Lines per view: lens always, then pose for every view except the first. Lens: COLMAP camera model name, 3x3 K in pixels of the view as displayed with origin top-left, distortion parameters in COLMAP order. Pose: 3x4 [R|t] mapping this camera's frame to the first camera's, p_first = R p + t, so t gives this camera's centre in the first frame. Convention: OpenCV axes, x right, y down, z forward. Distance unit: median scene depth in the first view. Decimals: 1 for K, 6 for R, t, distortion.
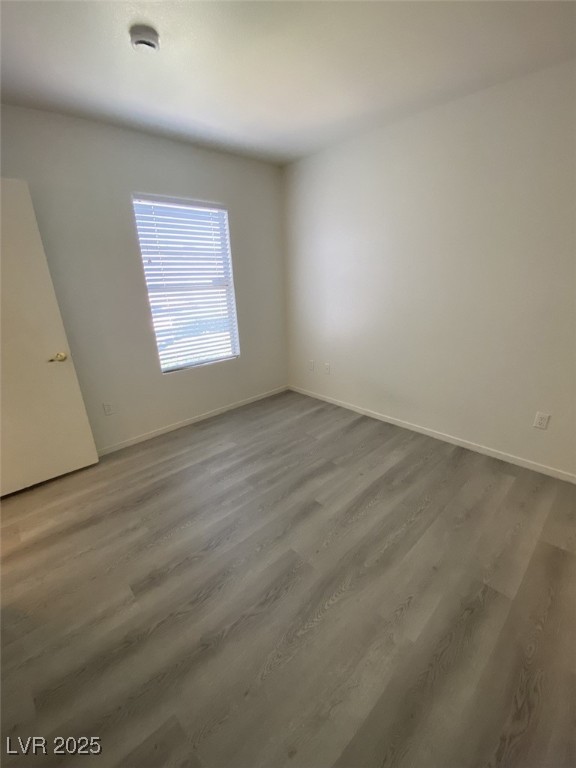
lens RADIAL K [[310.5, 0, 286.5], [0, 310.5, 386.0], [0, 0, 1]] dist [0.029914, -0.025665]
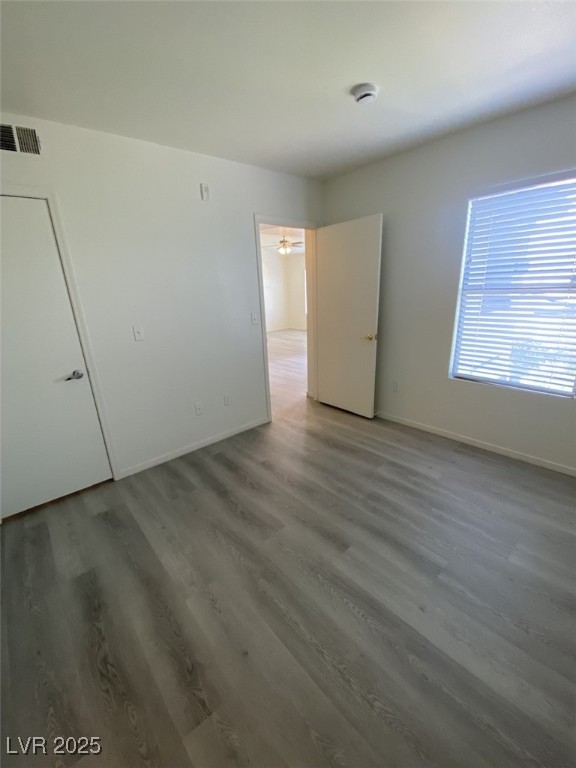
lens RADIAL K [[310.5, 0, 286.5], [0, 310.5, 386.0], [0, 0, 1]] dist [0.029914, -0.025665]
pose [[-0.025524, 0.339307, -0.940330, 0.665857], [-0.285750, 0.898913, 0.332118, -0.238319], [0.957964, 0.277176, 0.074013, 0.556874]]
